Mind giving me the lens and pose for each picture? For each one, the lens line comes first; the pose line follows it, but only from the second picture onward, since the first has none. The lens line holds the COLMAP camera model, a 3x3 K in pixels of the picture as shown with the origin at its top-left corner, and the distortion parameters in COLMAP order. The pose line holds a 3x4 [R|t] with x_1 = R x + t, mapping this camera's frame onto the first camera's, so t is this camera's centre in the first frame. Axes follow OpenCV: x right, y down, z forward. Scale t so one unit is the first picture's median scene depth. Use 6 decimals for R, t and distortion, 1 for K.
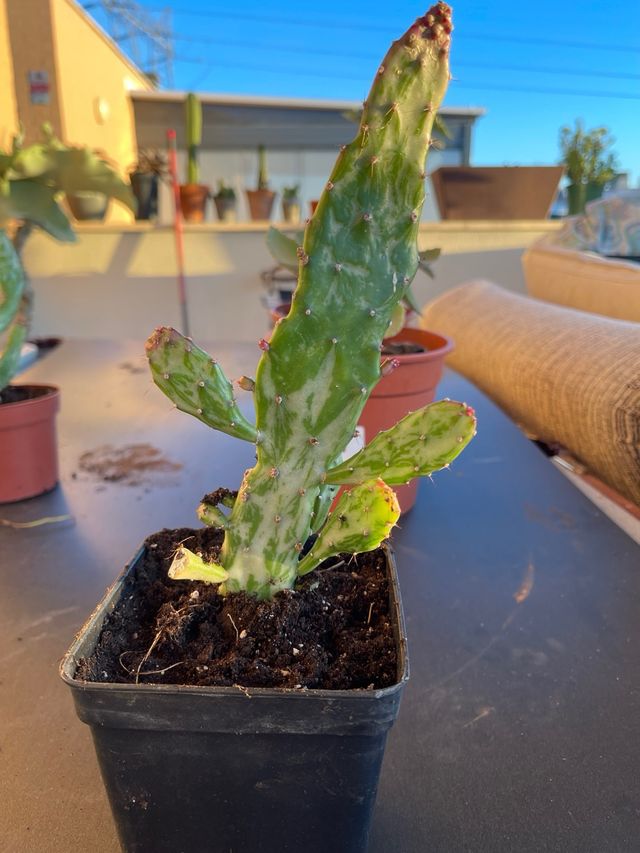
lens RADIAL K [[641.0, 0, 320.0], [0, 641.0, 426.5], [0, 0, 1]] dist [0.025903, -0.077527]
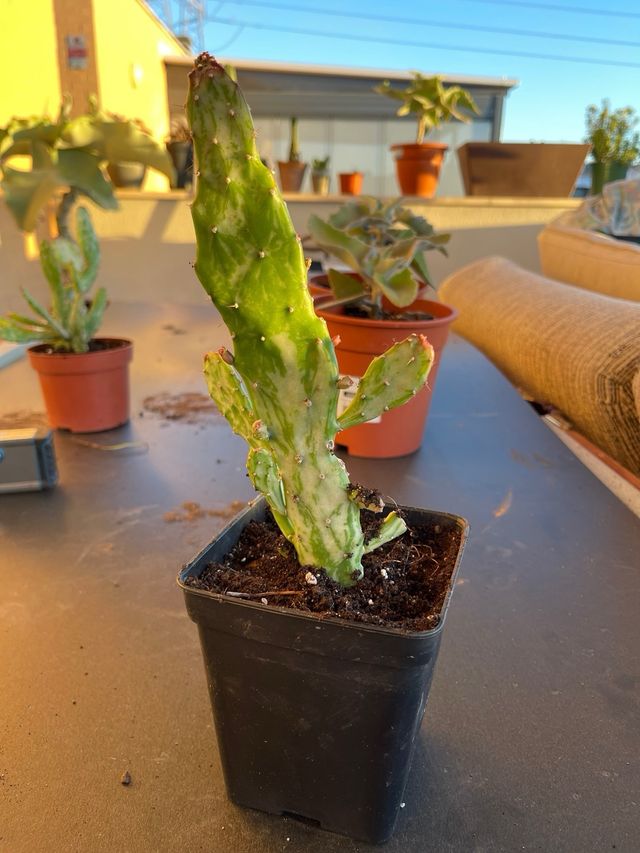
lens RADIAL K [[641.0, 0, 320.0], [0, 641.0, 426.5], [0, 0, 1]] dist [0.025903, -0.077527]
pose [[0.998989, 0.034047, -0.029364, -0.005283], [-0.032641, 0.998357, 0.047104, 0.018944], [0.030920, -0.046098, 0.998458, -0.123831]]
